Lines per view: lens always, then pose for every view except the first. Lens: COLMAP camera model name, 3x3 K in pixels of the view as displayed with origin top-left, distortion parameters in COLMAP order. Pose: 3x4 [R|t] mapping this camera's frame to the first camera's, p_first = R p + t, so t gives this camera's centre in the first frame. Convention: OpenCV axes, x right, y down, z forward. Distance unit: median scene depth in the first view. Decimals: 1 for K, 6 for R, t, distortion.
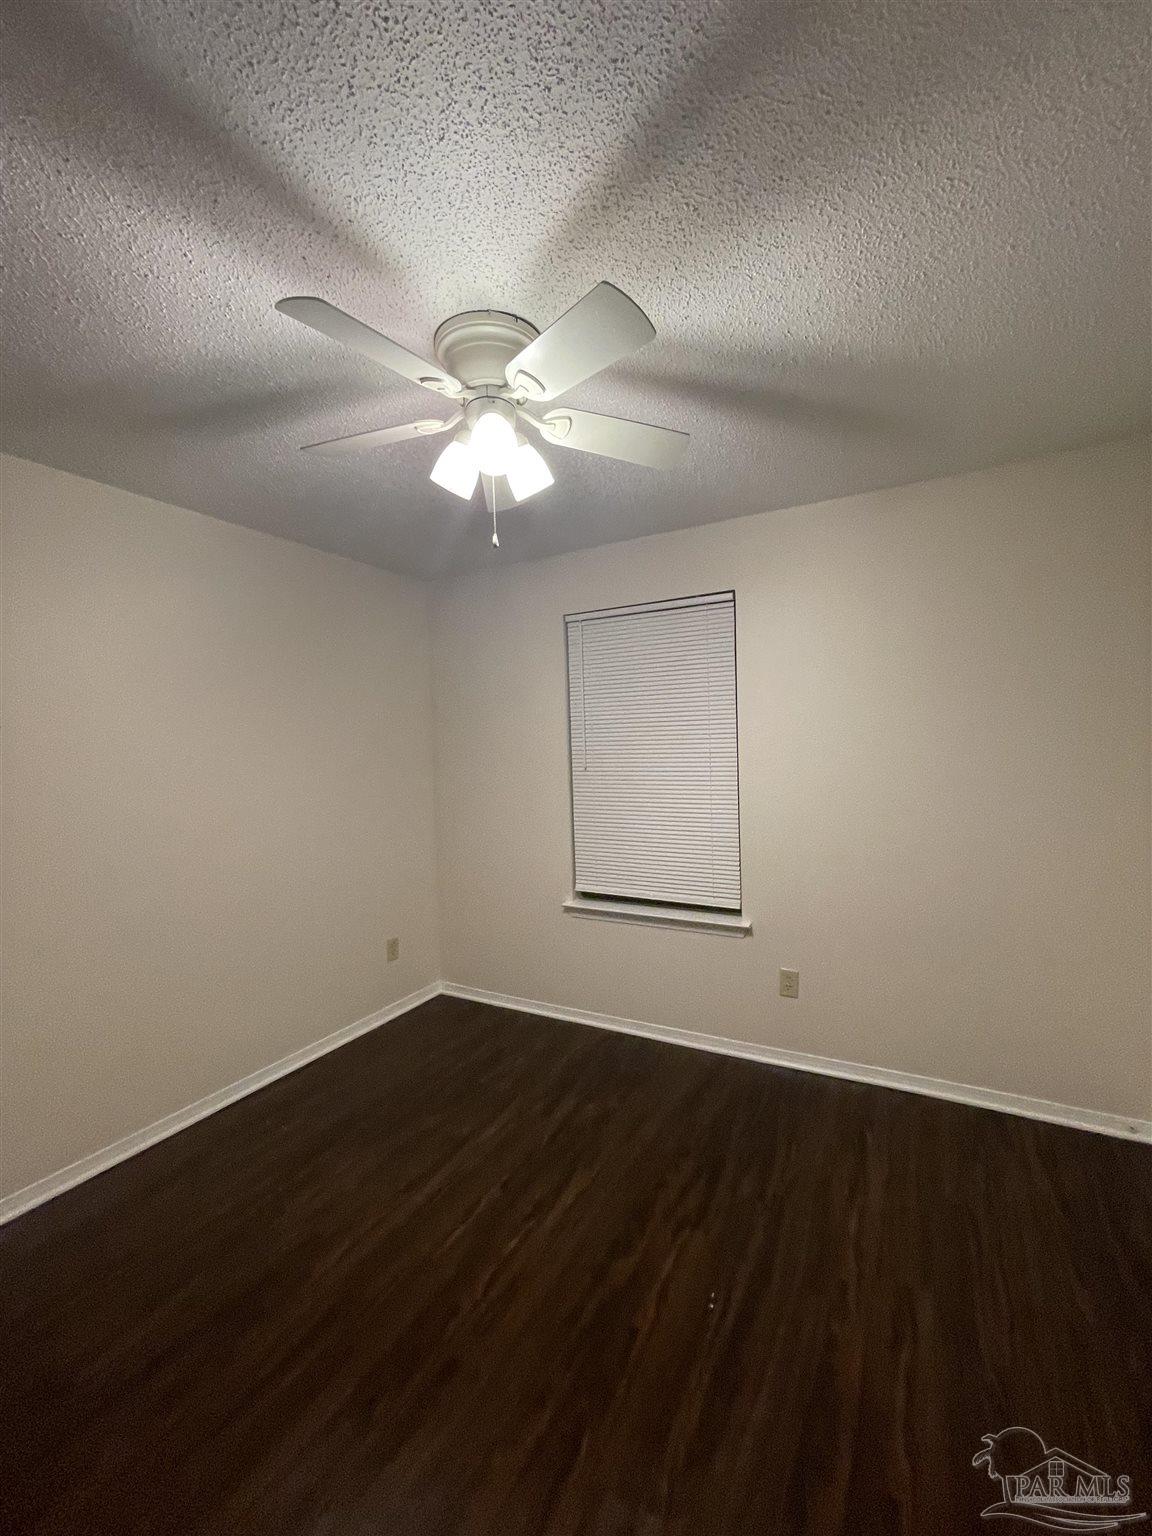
lens RADIAL K [[629.4, 0, 585.6], [0, 629.4, 773.4], [0, 0, 1]] dist [0.000061, -0.000976]
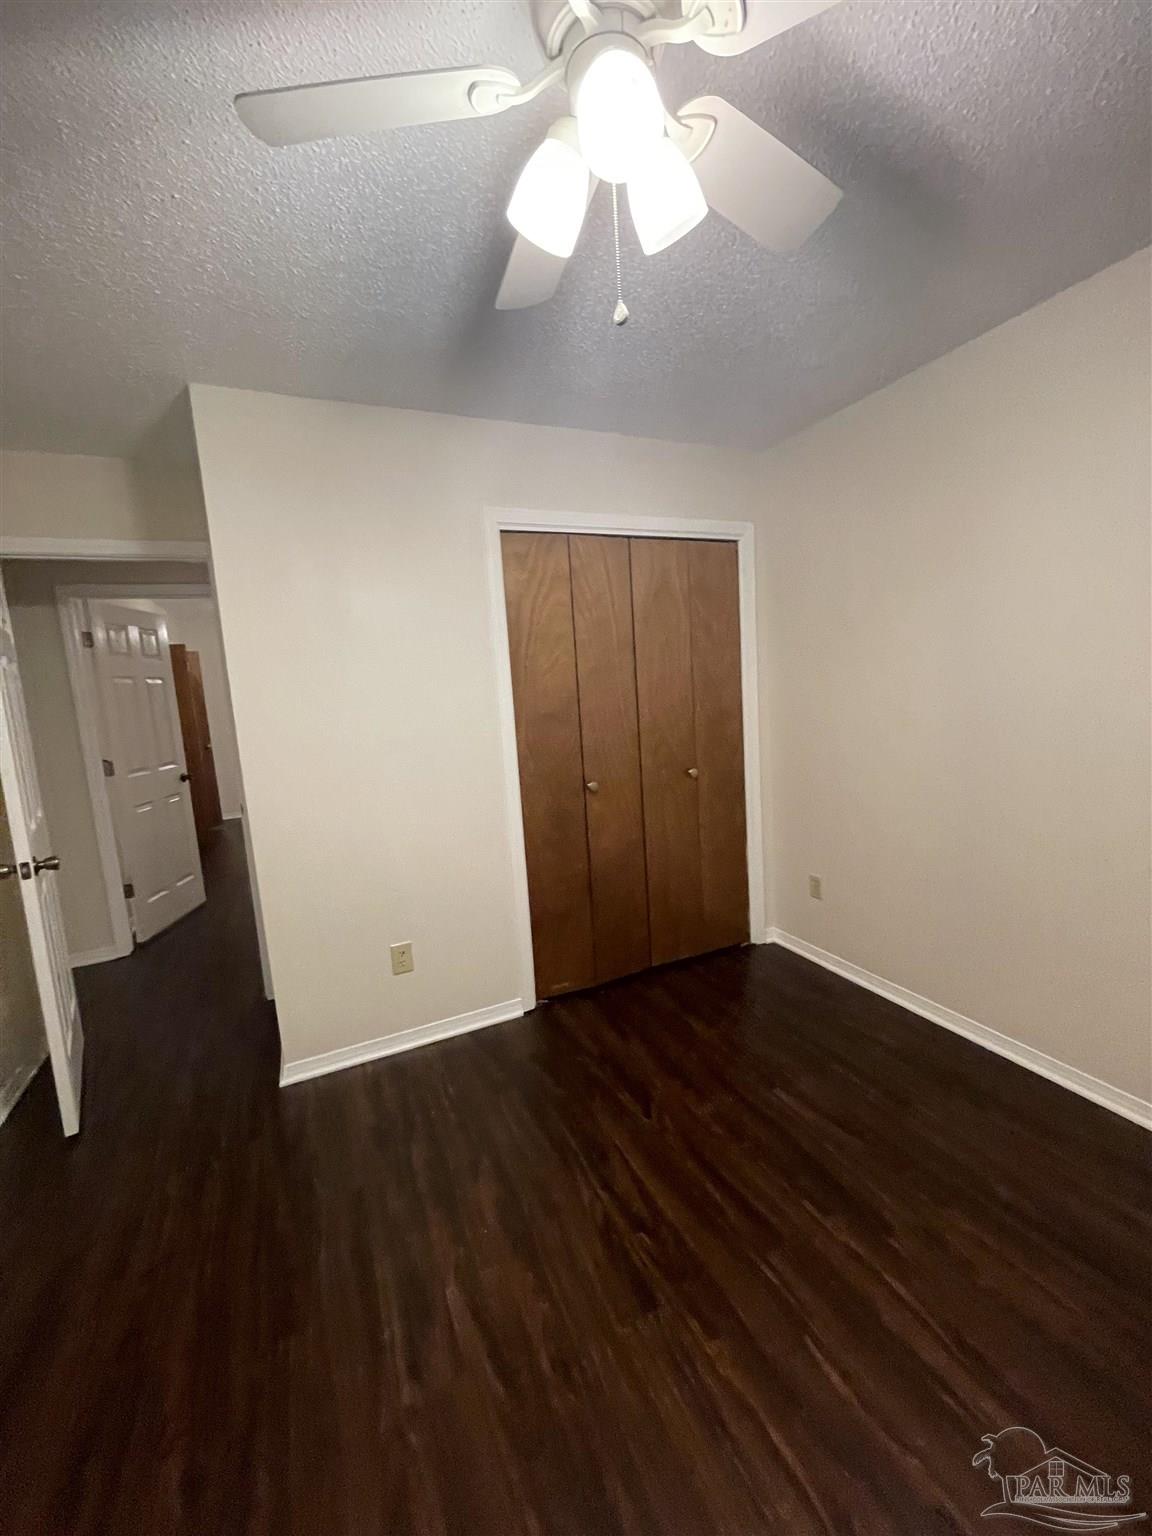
lens RADIAL K [[623.8, 0, 582.5], [0, 623.8, 775.1], [0, 0, 1]] dist [-0.000717, -0.000293]
pose [[-0.589698, 0.186971, -0.785683, 0.424932], [0.045248, 0.978954, 0.199003, -0.052008], [0.806355, 0.081801, -0.585747, 1.334544]]
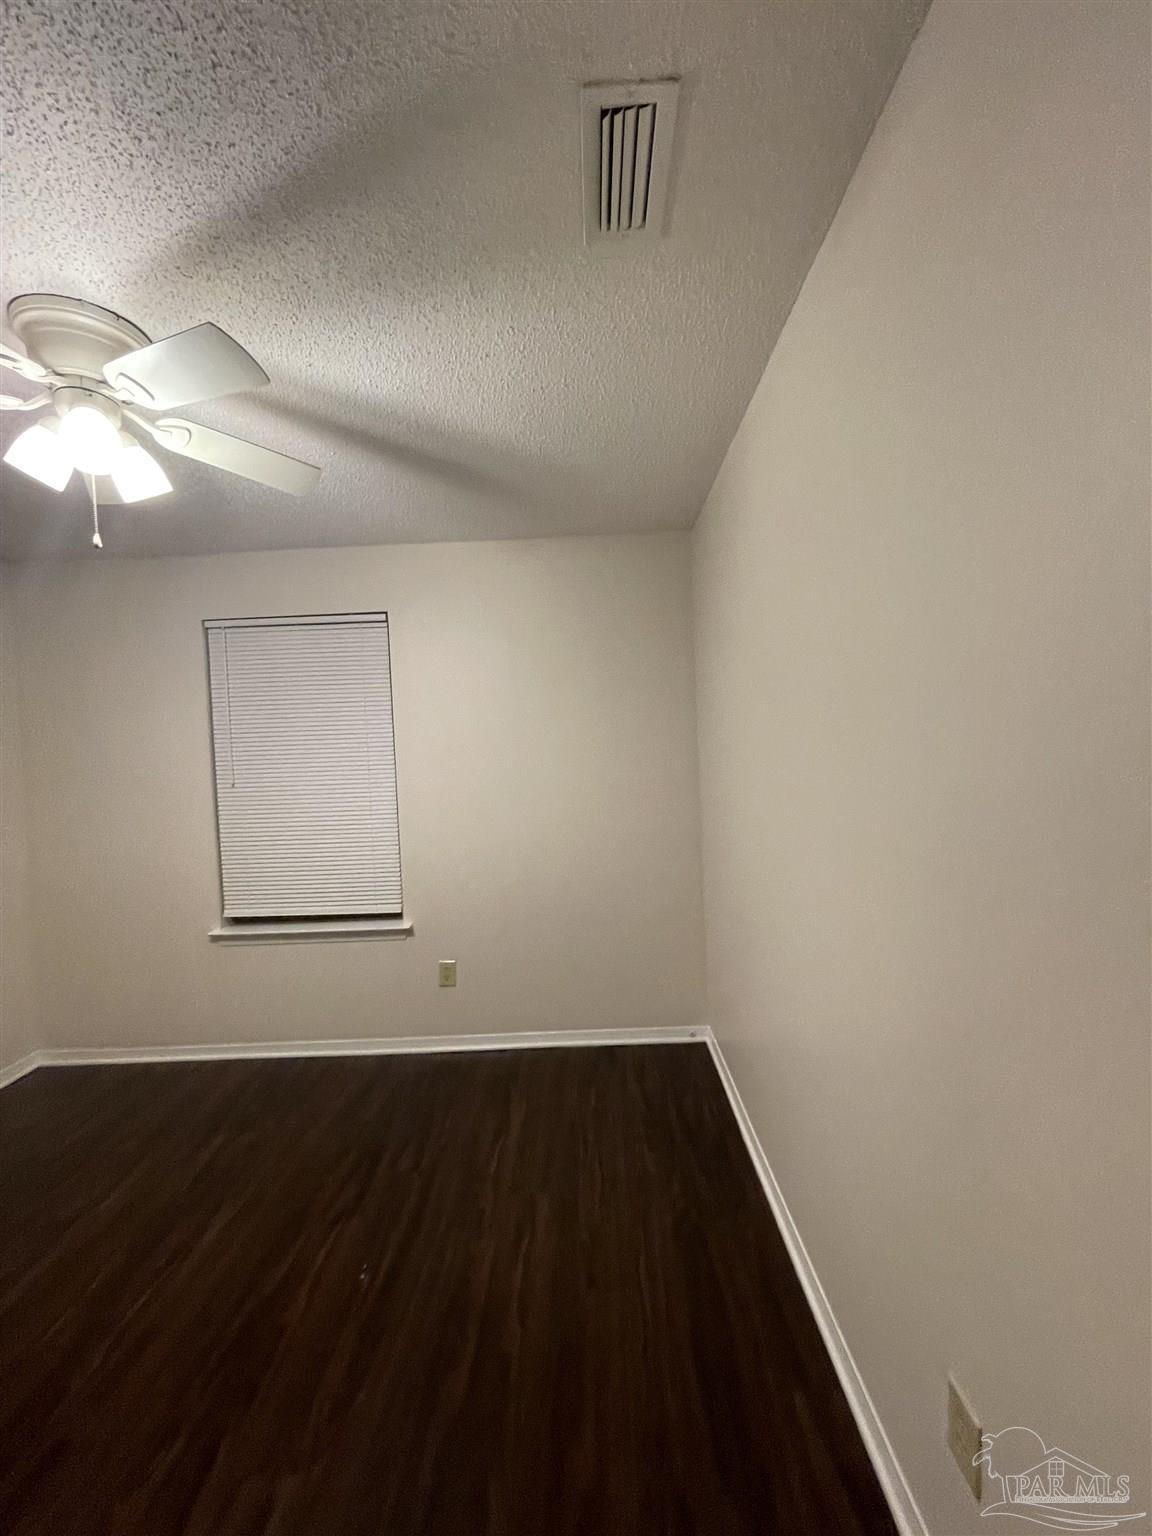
lens RADIAL K [[629.4, 0, 585.6], [0, 629.4, 773.4], [0, 0, 1]] dist [0.000061, -0.000976]
pose [[0.882719, -0.023012, 0.469338, 0.052296], [0.035716, 0.999197, -0.018181, 0.023542], [-0.468543, 0.032811, 0.882831, -0.162008]]
